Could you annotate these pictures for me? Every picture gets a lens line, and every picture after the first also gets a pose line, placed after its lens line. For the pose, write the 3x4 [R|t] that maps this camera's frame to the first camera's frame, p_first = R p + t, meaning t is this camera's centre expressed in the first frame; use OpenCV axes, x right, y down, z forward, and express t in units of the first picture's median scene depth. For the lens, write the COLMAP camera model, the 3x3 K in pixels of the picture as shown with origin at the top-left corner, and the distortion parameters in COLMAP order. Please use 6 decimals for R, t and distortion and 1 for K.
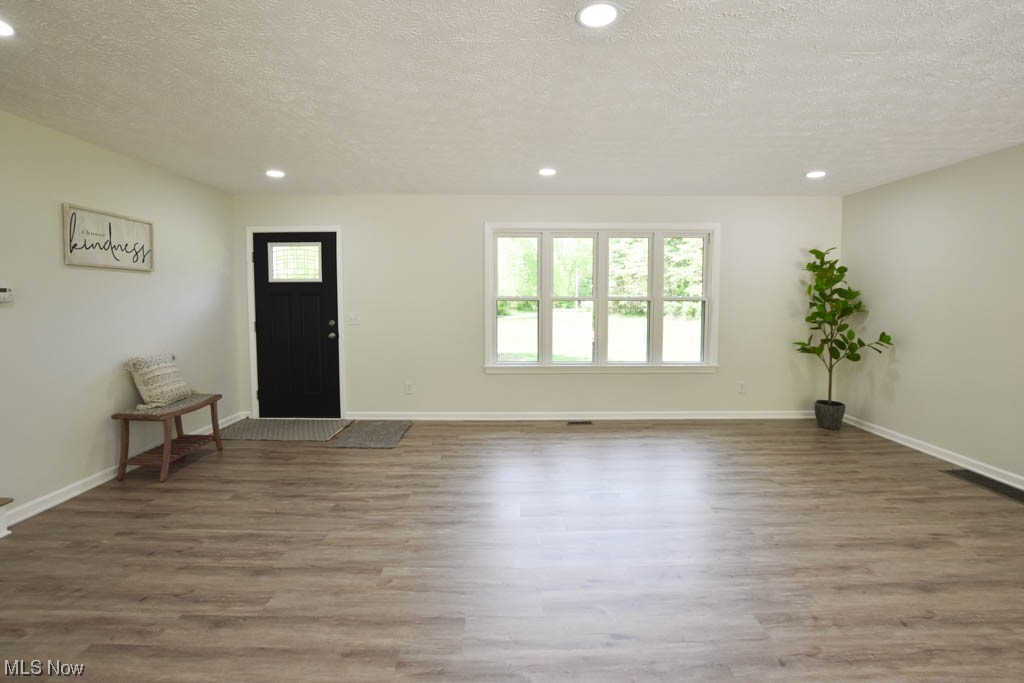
lens RADIAL K [[452.4, 0, 513.7], [0, 452.4, 318.6], [0, 0, 1]] dist [-0.031387, -0.000123]
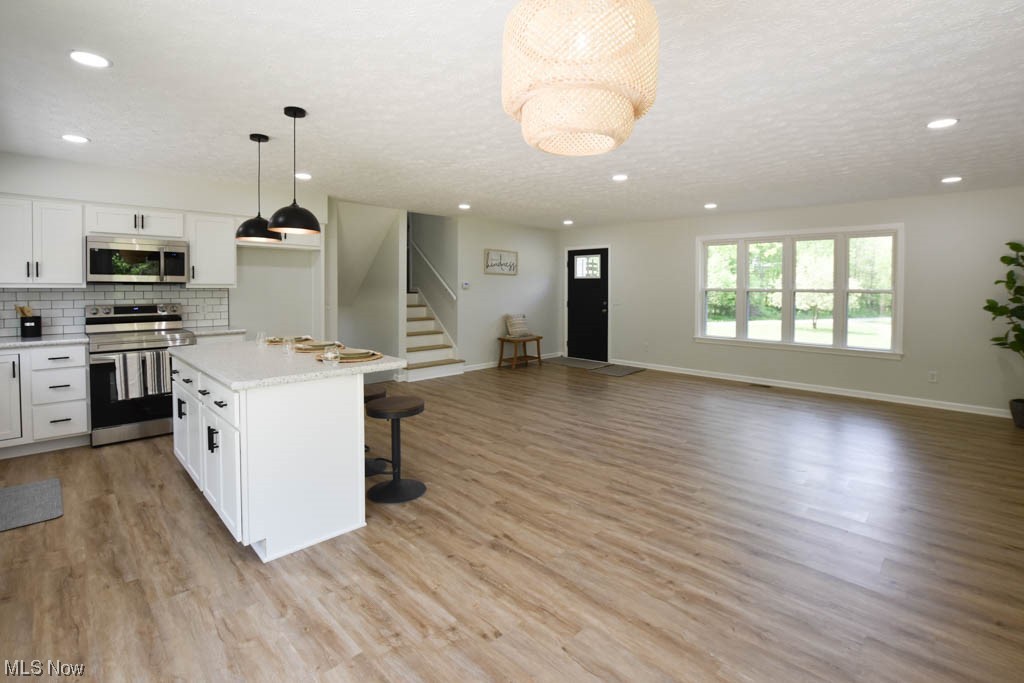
lens RADIAL K [[472.4, 0, 518.5], [0, 472.4, 287.8], [0, 0, 1]] dist [-0.034250, 0.000260]
pose [[0.712432, 0.008362, -0.701691, 0.588701], [-0.041024, 0.998715, -0.029750, 0.017758], [0.700541, 0.049982, 0.711860, -0.456751]]
